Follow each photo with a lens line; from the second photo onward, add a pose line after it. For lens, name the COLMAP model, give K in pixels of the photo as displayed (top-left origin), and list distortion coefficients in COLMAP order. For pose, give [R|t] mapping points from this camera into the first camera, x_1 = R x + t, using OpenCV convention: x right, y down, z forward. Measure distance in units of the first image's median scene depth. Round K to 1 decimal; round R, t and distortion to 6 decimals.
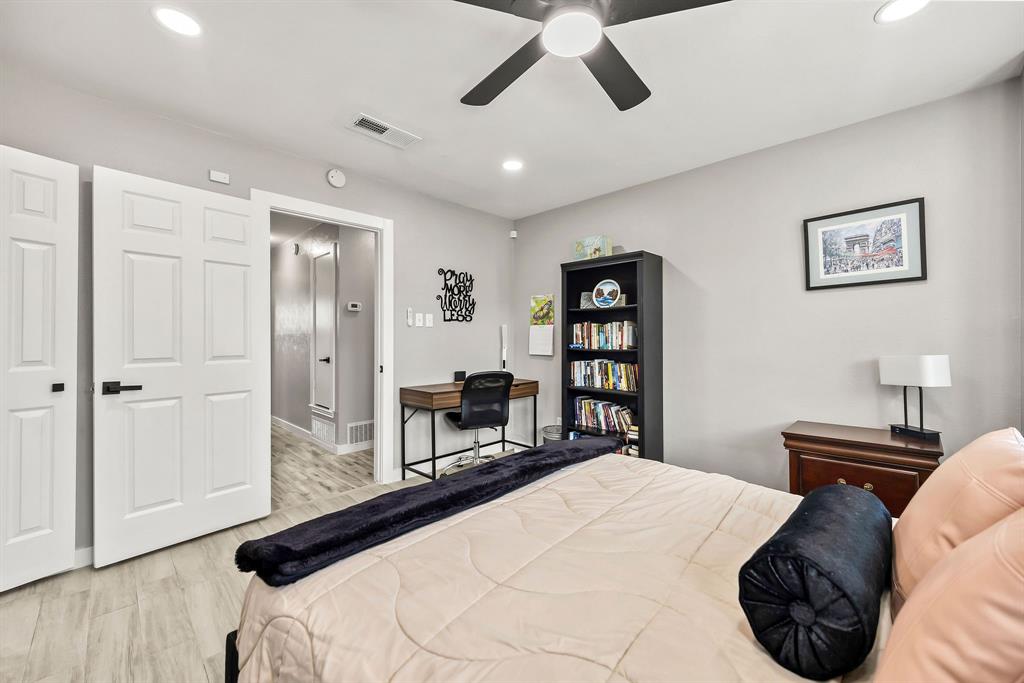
lens RADIAL K [[413.9, 0, 512.8], [0, 413.9, 337.8], [0, 0, 1]] dist [0.002837, 0.000082]
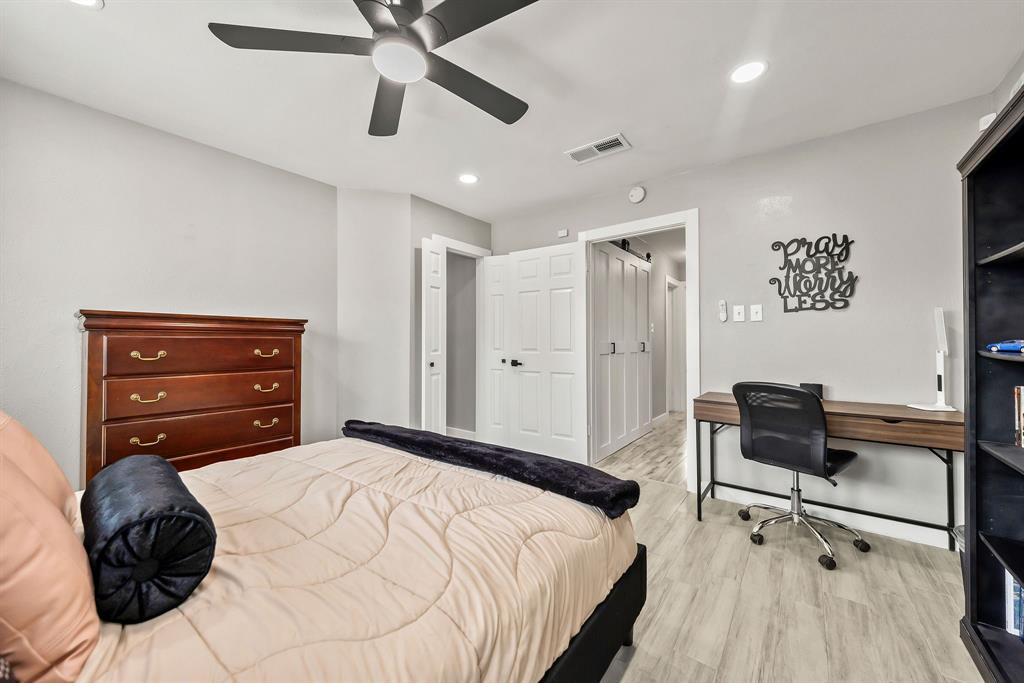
lens RADIAL K [[372.9, 0, 508.6], [0, 372.9, 339.5], [0, 0, 1]] dist [-0.007614, 0.002072]
pose [[0.090139, -0.009991, -0.995879, 0.436983], [-0.002192, 0.999945, -0.010230, 0.015634], [0.995927, 0.003105, 0.090112, 0.450789]]
